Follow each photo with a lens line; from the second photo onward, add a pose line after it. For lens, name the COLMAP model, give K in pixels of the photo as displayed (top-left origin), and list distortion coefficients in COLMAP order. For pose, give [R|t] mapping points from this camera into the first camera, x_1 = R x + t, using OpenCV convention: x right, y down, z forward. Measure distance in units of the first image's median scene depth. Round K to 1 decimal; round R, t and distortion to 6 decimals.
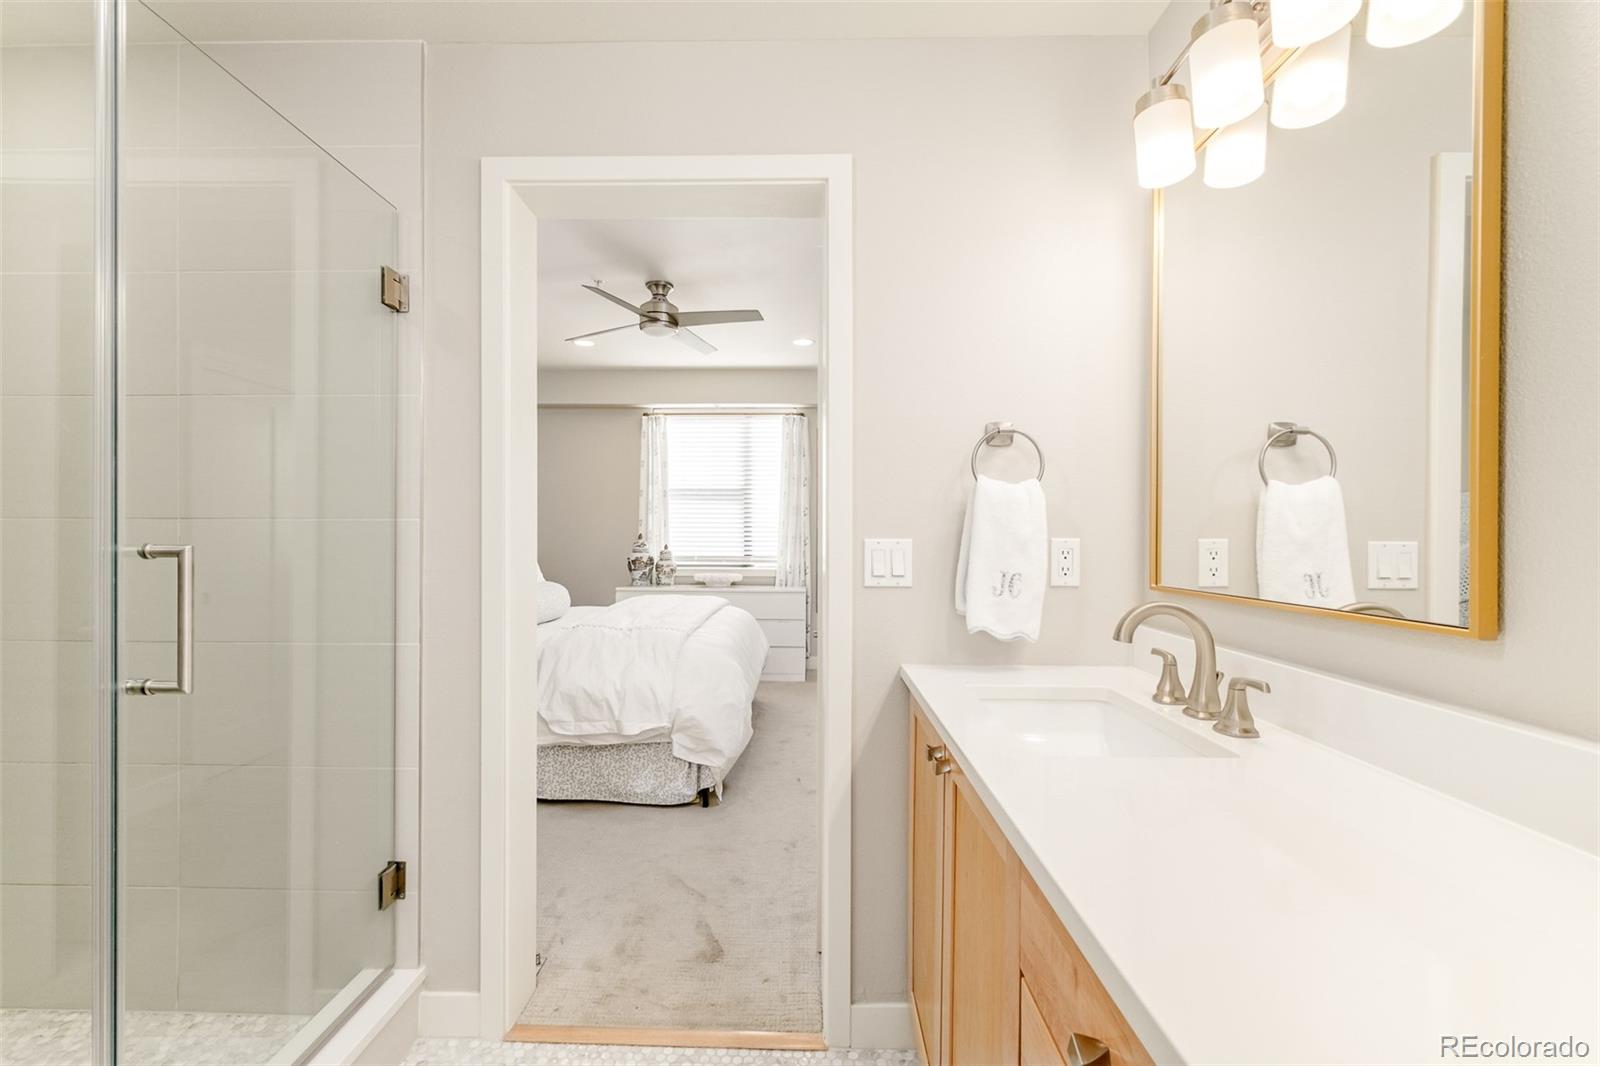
lens RADIAL K [[698.0, 0, 791.4], [0, 698.0, 539.7], [0, 0, 1]] dist [-0.004400, 0.000006]
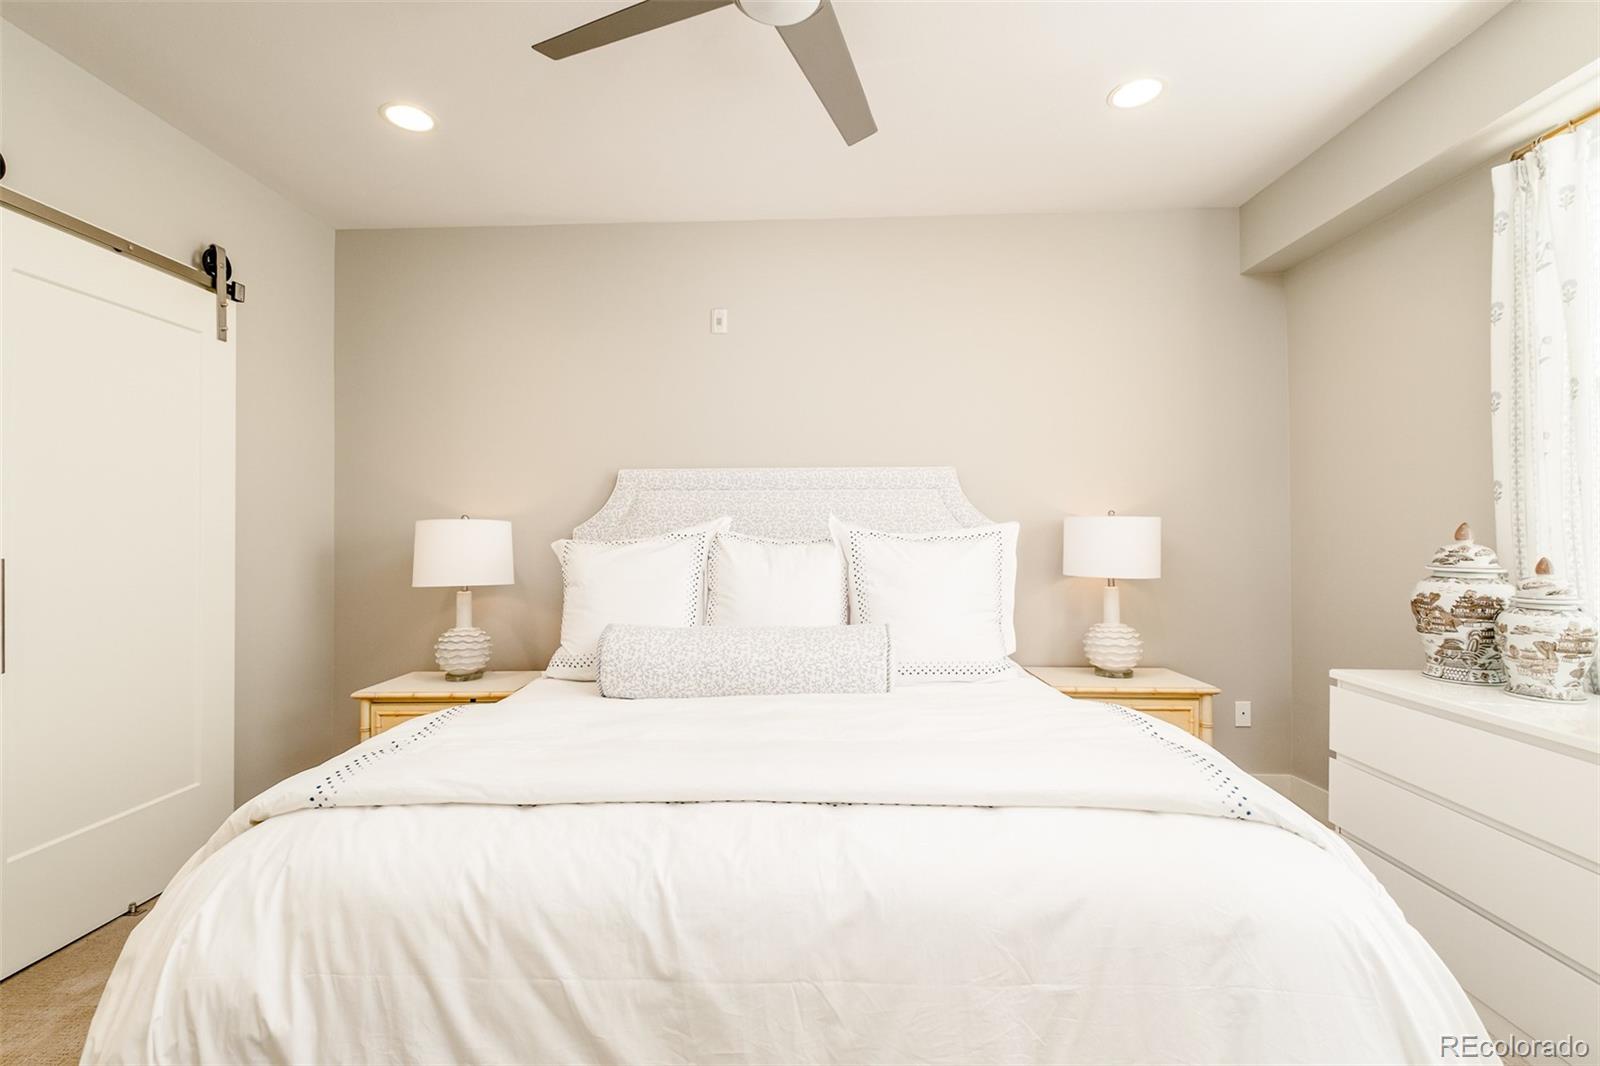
lens RADIAL K [[698.0, 0, 783.5], [0, 698.0, 534.9], [0, 0, 1]] dist [-0.004400, 0.000006]
pose [[-0.019350, -0.003593, -0.999806, 0.121379], [-0.000220, 0.999994, -0.003590, -0.002098], [0.999813, 0.000150, -0.019351, 0.670038]]
